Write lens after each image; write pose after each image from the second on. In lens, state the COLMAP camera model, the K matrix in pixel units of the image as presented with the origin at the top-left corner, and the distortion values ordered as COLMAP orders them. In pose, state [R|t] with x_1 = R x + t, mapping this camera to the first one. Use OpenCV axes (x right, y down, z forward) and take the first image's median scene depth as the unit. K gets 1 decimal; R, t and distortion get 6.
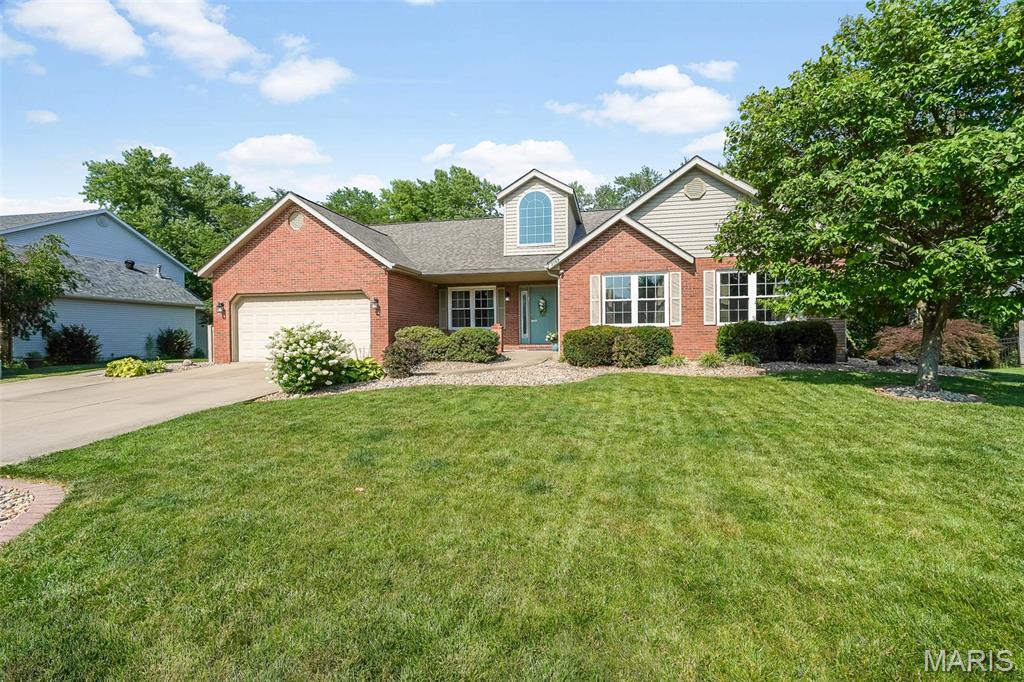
lens RADIAL K [[465.4, 0, 515.4], [0, 465.4, 342.8], [0, 0, 1]] dist [0.009739, 0.001417]
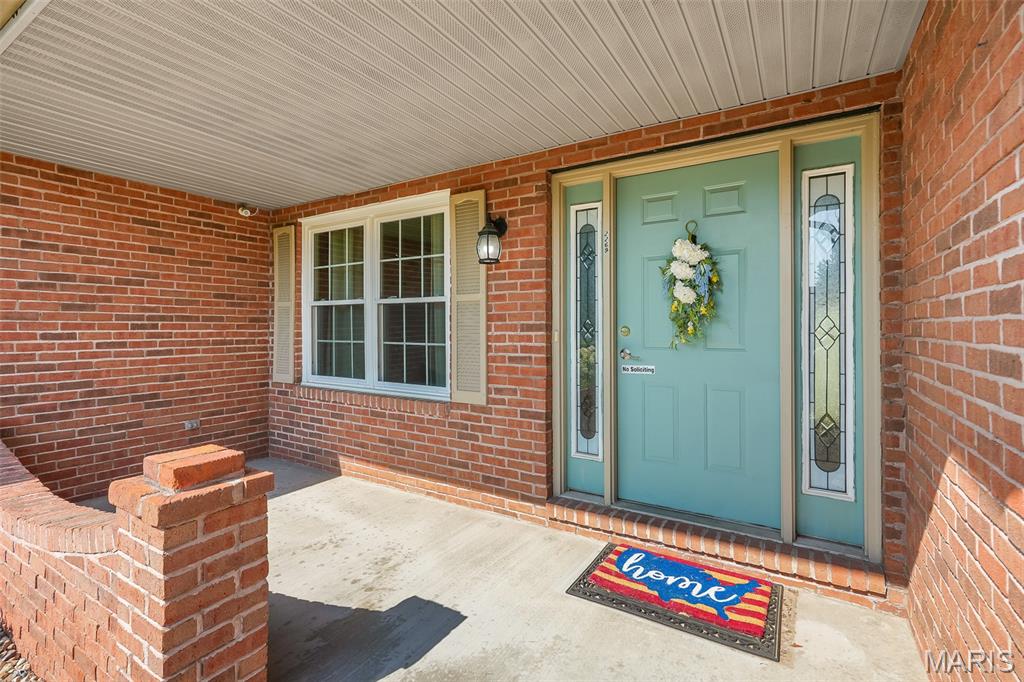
lens RADIAL K [[465.4, 0, 513.6], [0, 465.4, 324.9], [0, 0, 1]] dist [0.009739, 0.001417]
pose [[0.942962, 0.008742, -0.332785, 0.058569], [-0.014013, 0.999811, -0.013443, -0.065908], [0.332605, 0.017340, 0.942907, 0.891438]]
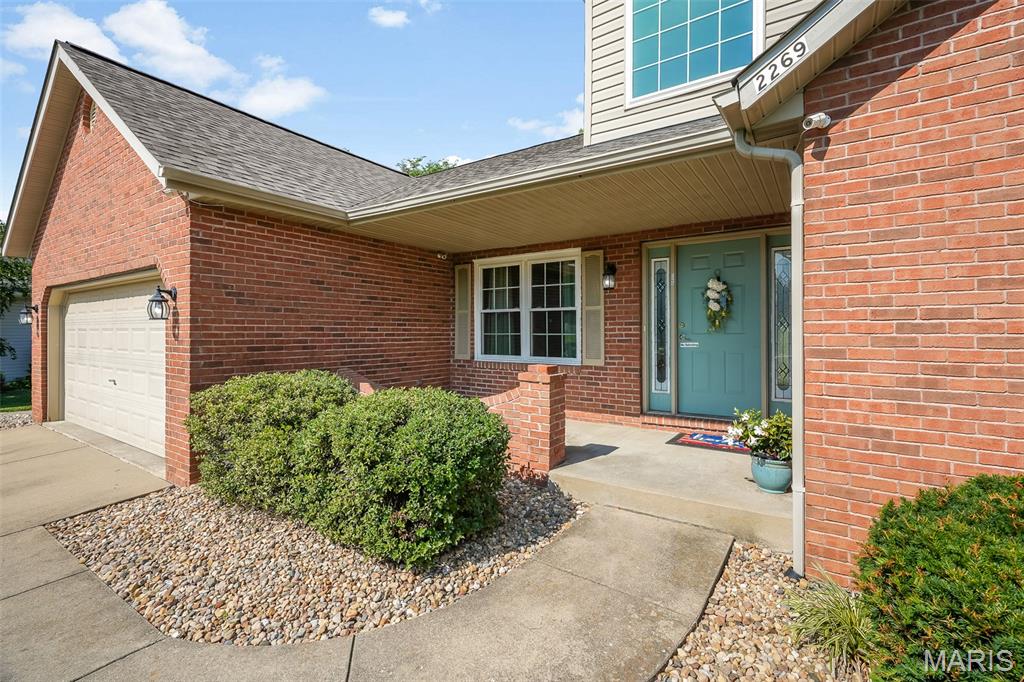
lens RADIAL K [[465.4, 0, 512.4], [0, 465.4, 330.5], [0, 0, 1]] dist [0.009739, 0.001417]
pose [[0.929793, 0.006557, -0.368024, 0.048845], [-0.011921, 0.999853, -0.012303, -0.056263], [0.367889, 0.015826, 0.929735, 0.694846]]
